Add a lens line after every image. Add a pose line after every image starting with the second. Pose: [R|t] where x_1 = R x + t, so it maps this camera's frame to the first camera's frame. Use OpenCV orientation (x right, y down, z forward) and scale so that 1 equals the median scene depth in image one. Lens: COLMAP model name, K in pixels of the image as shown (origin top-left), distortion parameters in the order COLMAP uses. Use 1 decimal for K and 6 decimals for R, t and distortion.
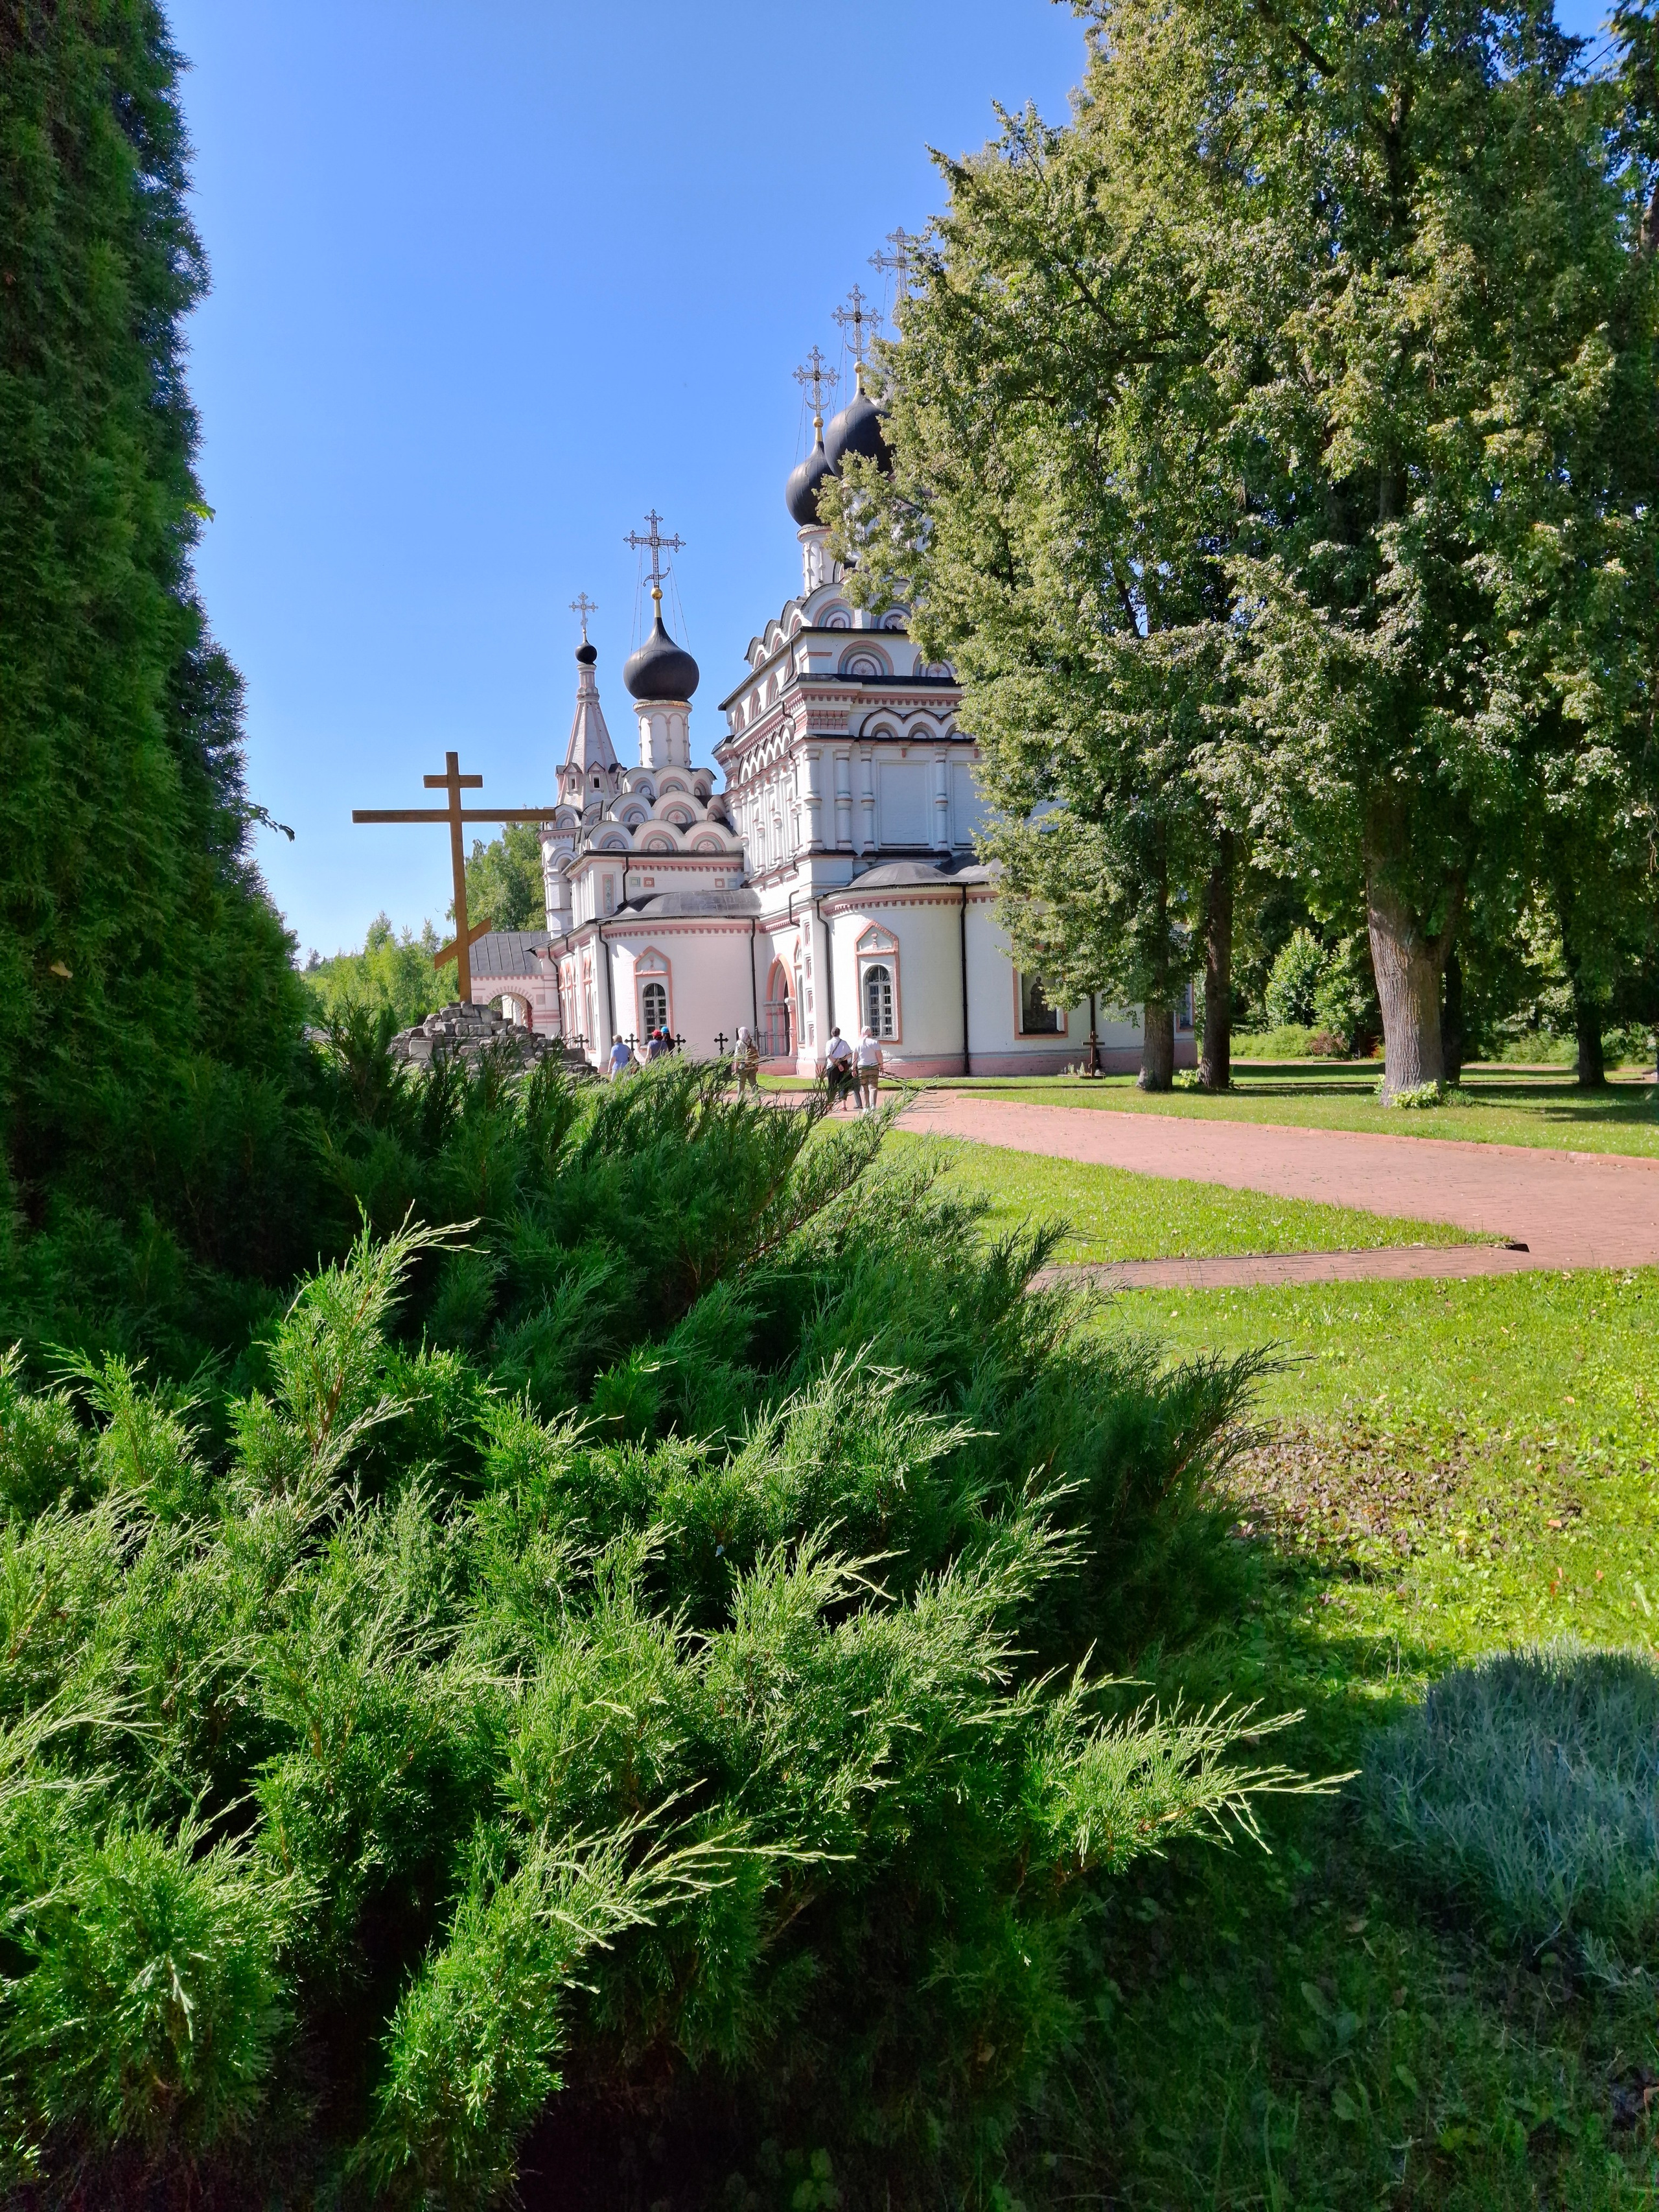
lens RADIAL K [[1614.3, 0, 836.8], [0, 1614.3, 1120.2], [0, 0, 1]] dist [0.209321, -0.465042]
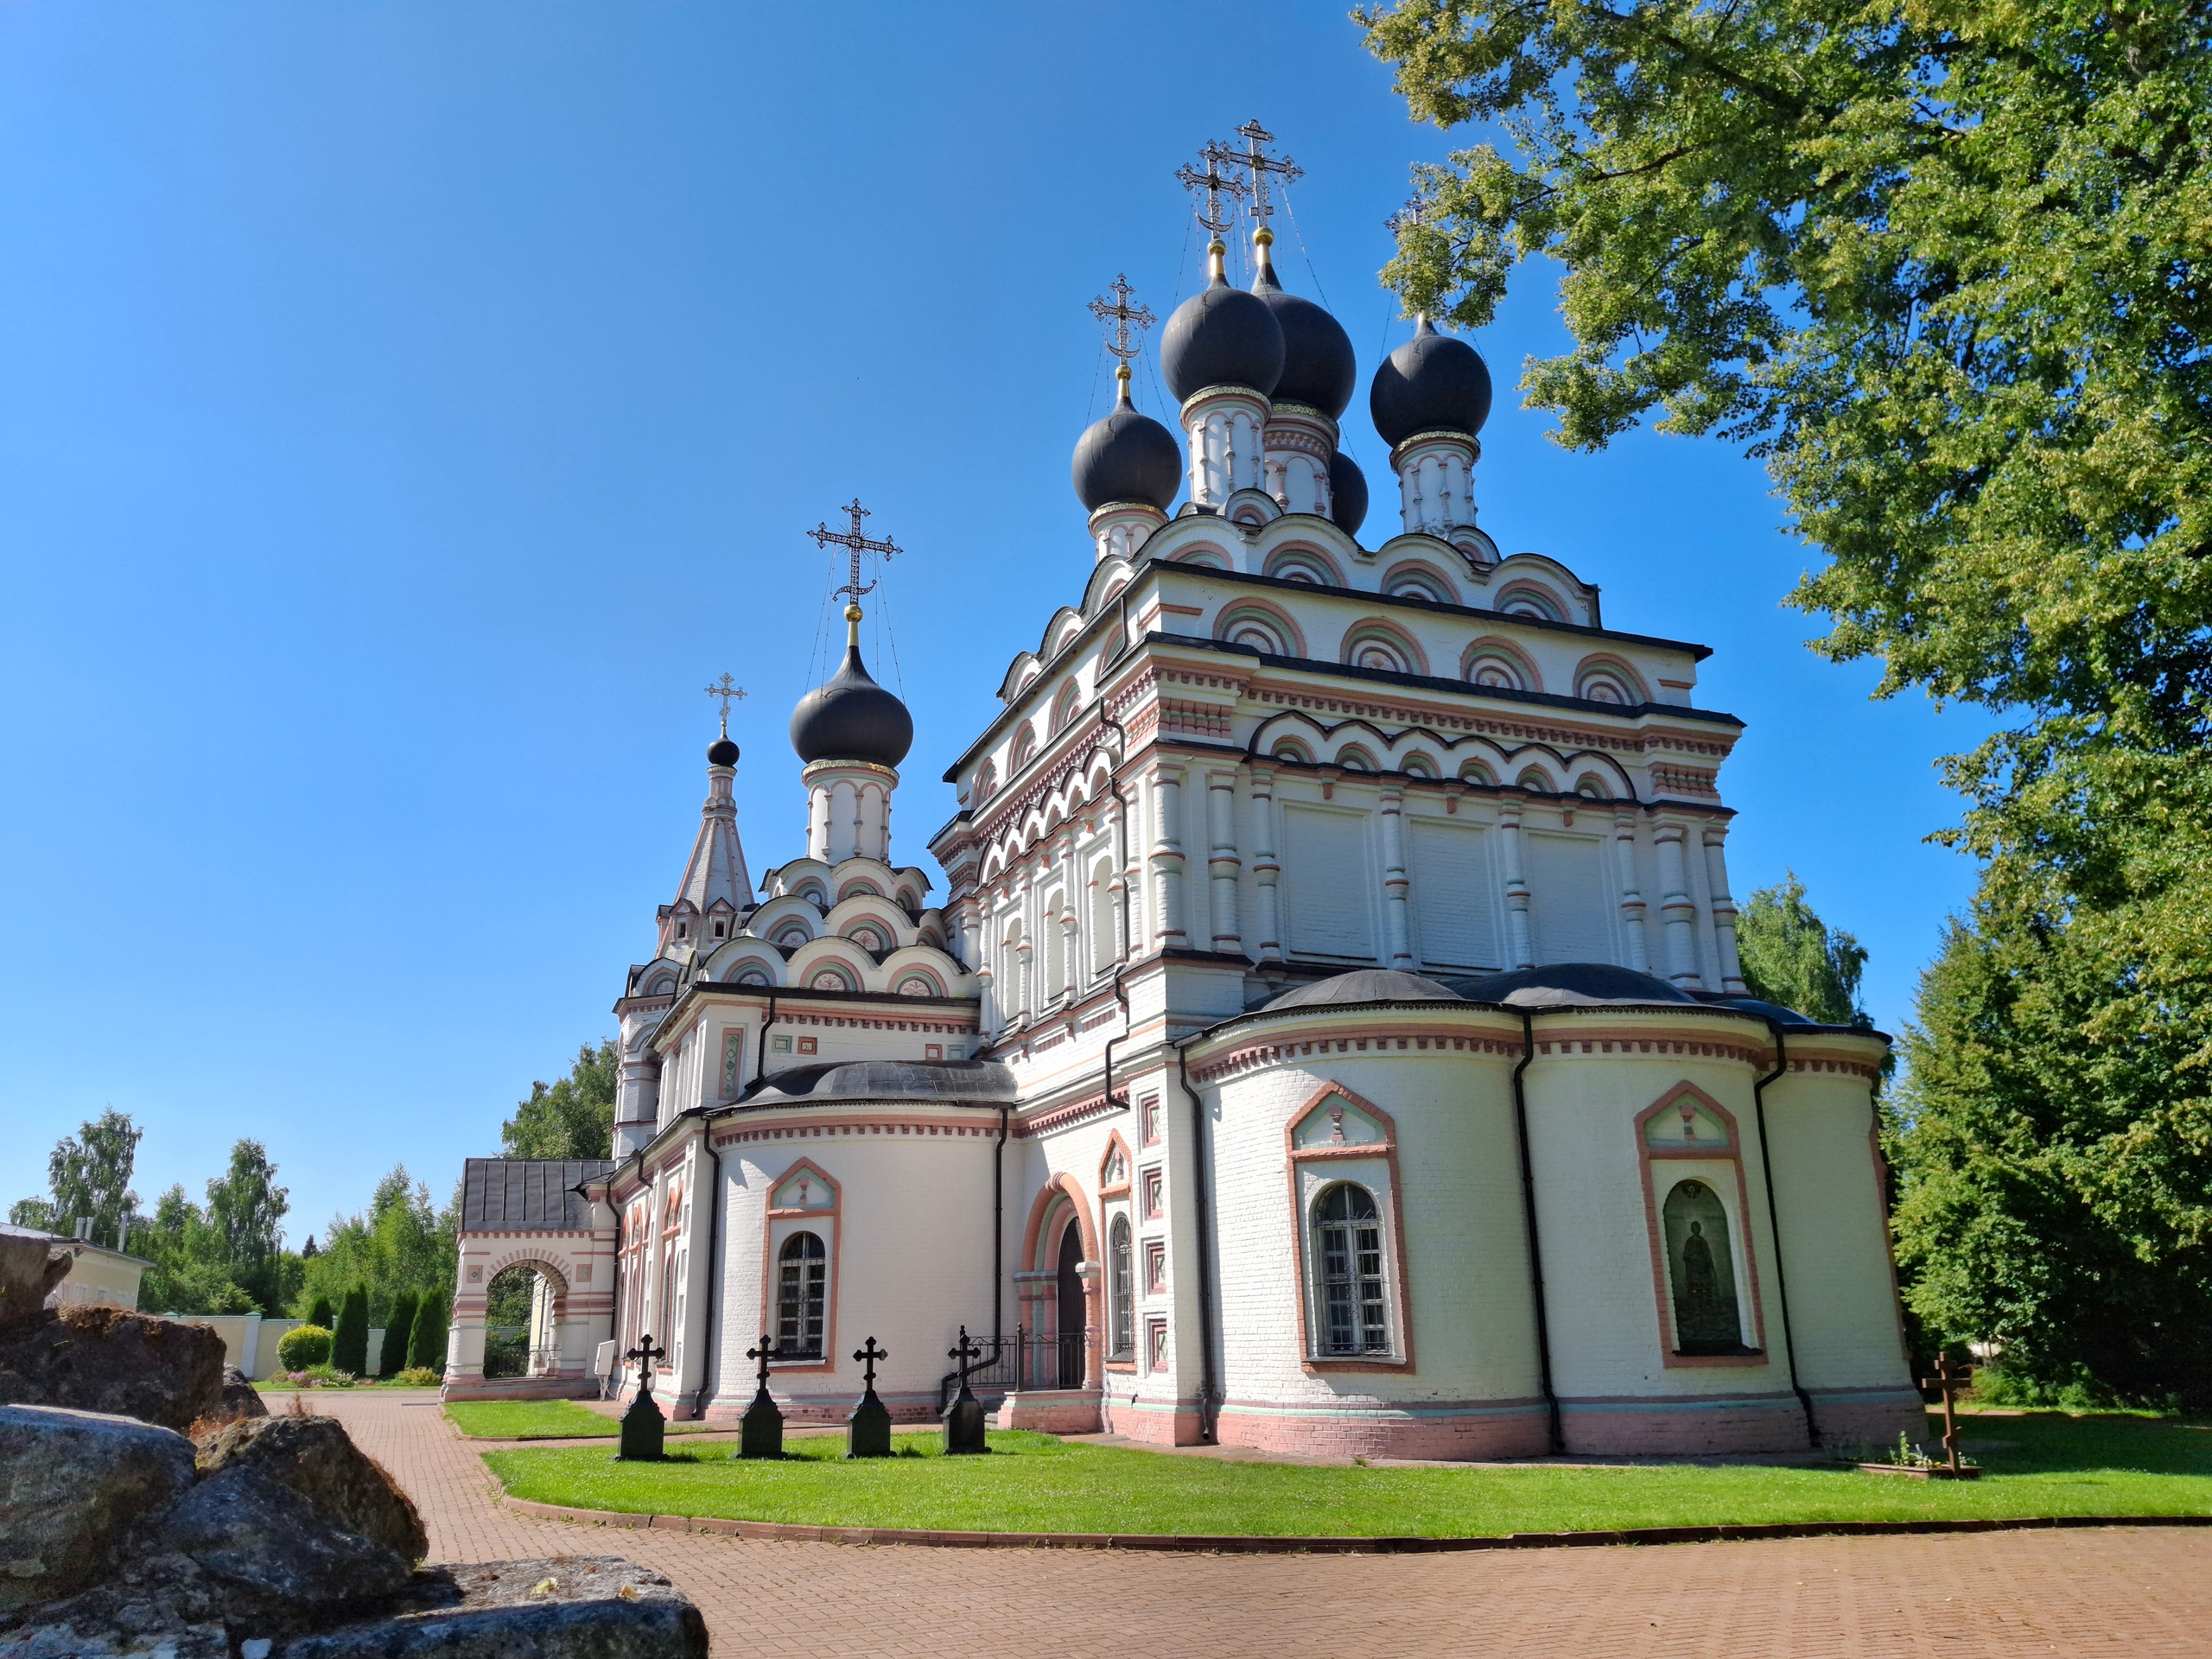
lens RADIAL K [[1614.4, 0, 1099.4], [0, 1614.4, 818.7], [0, 0, 1]] dist [0.209321, -0.465042]
pose [[0.994677, 0.047104, 0.091644, -0.073492], [-0.011866, 0.935841, -0.352222, -0.024878], [-0.102355, 0.349259, 0.931419, 0.459448]]
